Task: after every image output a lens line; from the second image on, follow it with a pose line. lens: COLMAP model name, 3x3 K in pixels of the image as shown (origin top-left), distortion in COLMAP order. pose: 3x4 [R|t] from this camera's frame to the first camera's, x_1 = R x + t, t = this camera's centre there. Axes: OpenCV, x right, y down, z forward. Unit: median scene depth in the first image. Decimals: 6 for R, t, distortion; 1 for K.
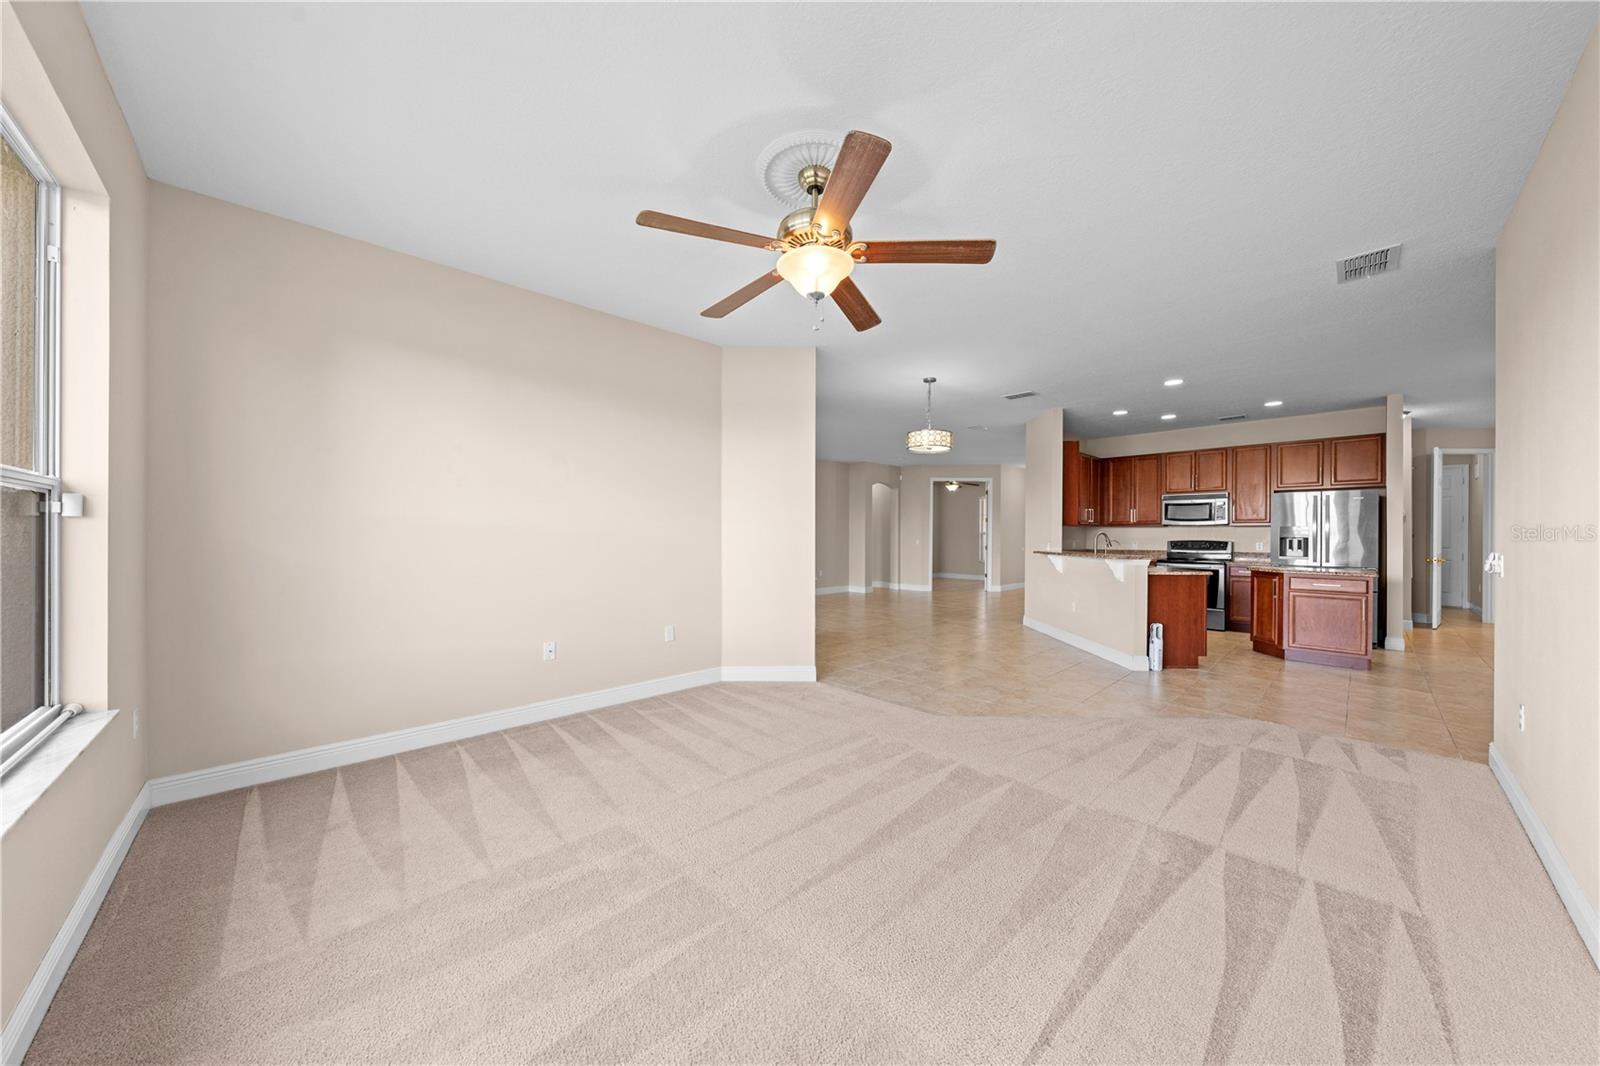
lens RADIAL K [[539.7, 0, 805.8], [0, 539.7, 535.0], [0, 0, 1]] dist [-0.004047, 0.000385]
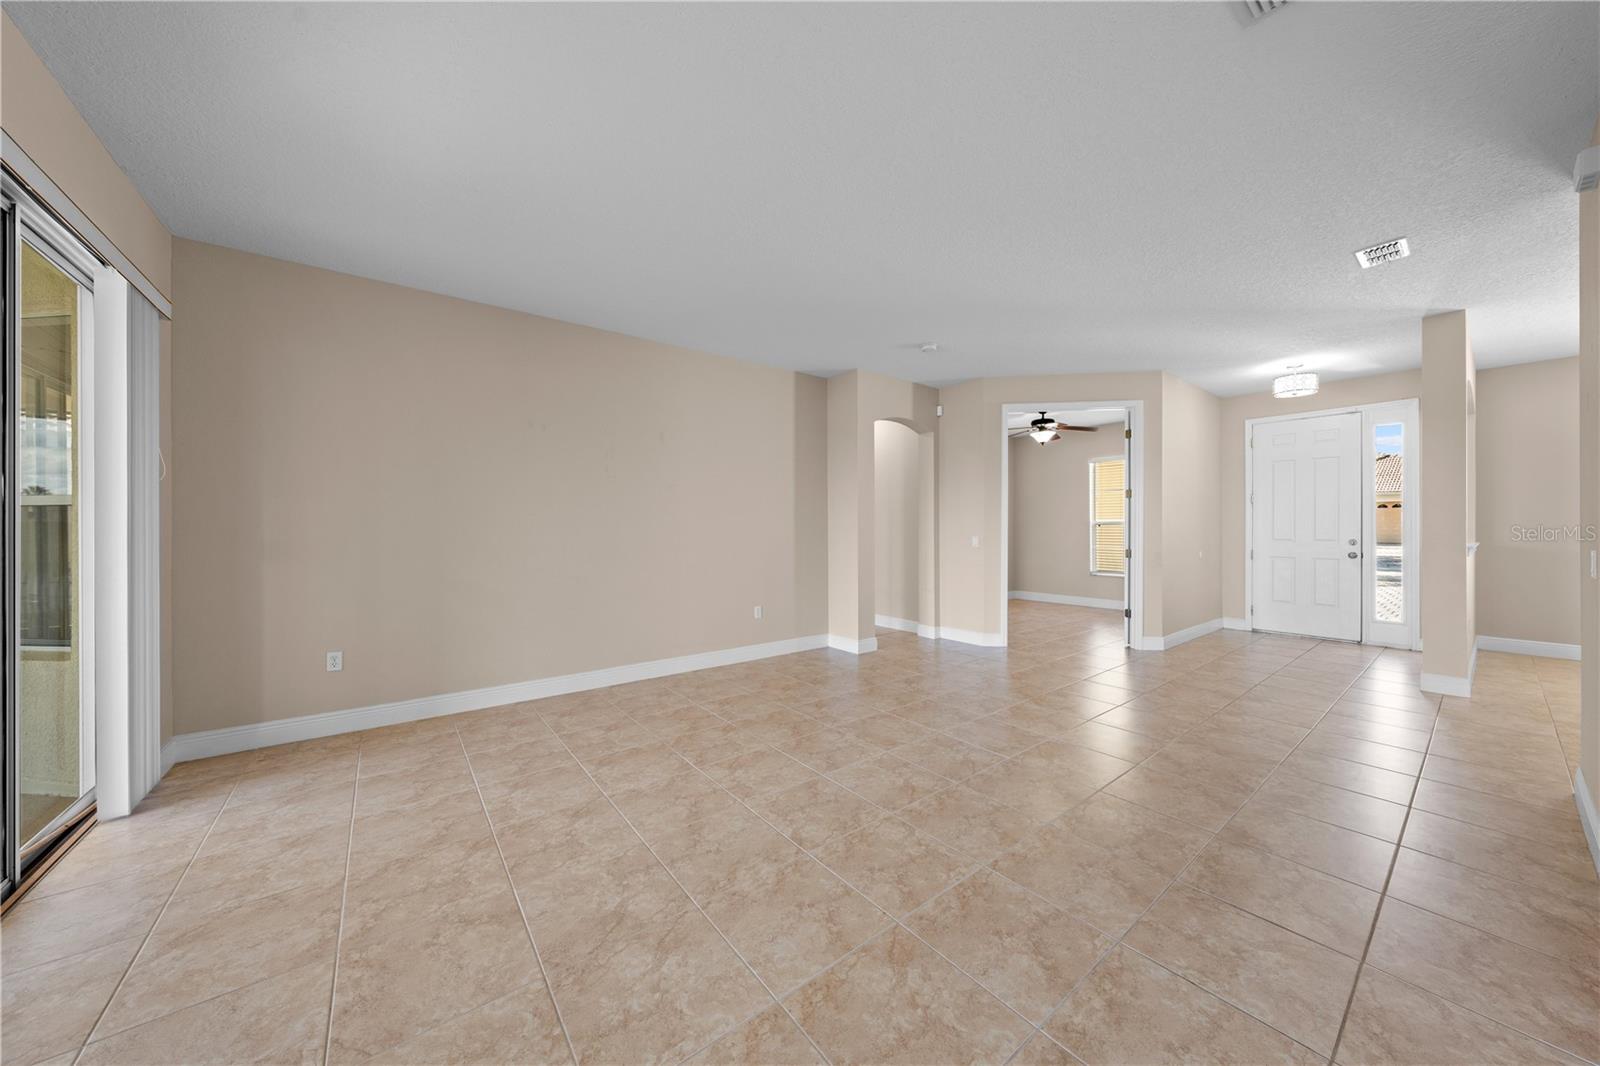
lens RADIAL K [[539.7, 0, 803.3], [0, 539.7, 528.2], [0, 0, 1]] dist [-0.004047, 0.000385]
pose [[0.993774, -0.007163, -0.111185, 0.177825], [0.007182, 0.999974, -0.000226, -0.000527], [0.111184, -0.000574, 0.993800, 0.825740]]
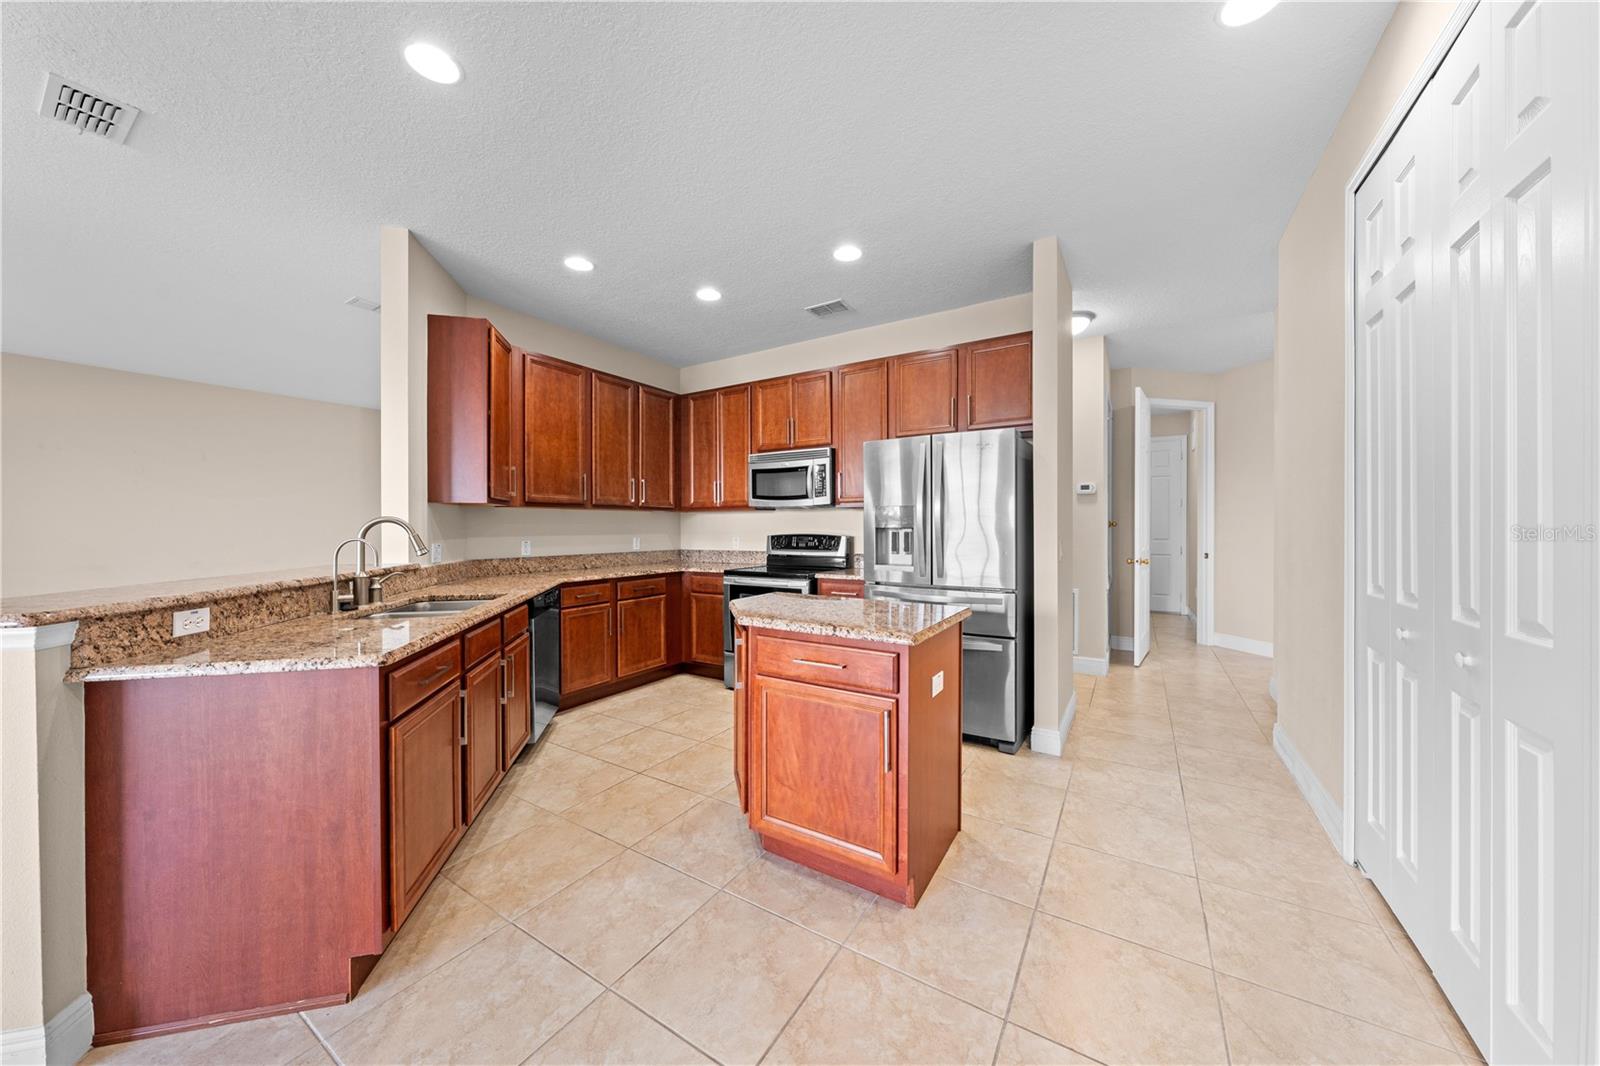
lens RADIAL K [[539.7, 0, 806.2], [0, 539.7, 530.5], [0, 0, 1]] dist [-0.004047, 0.000385]
pose [[0.967538, -0.009179, 0.252559, 0.588177], [0.008146, 0.999954, 0.005135, 0.002892], [-0.252595, -0.002911, 0.967568, 0.446138]]
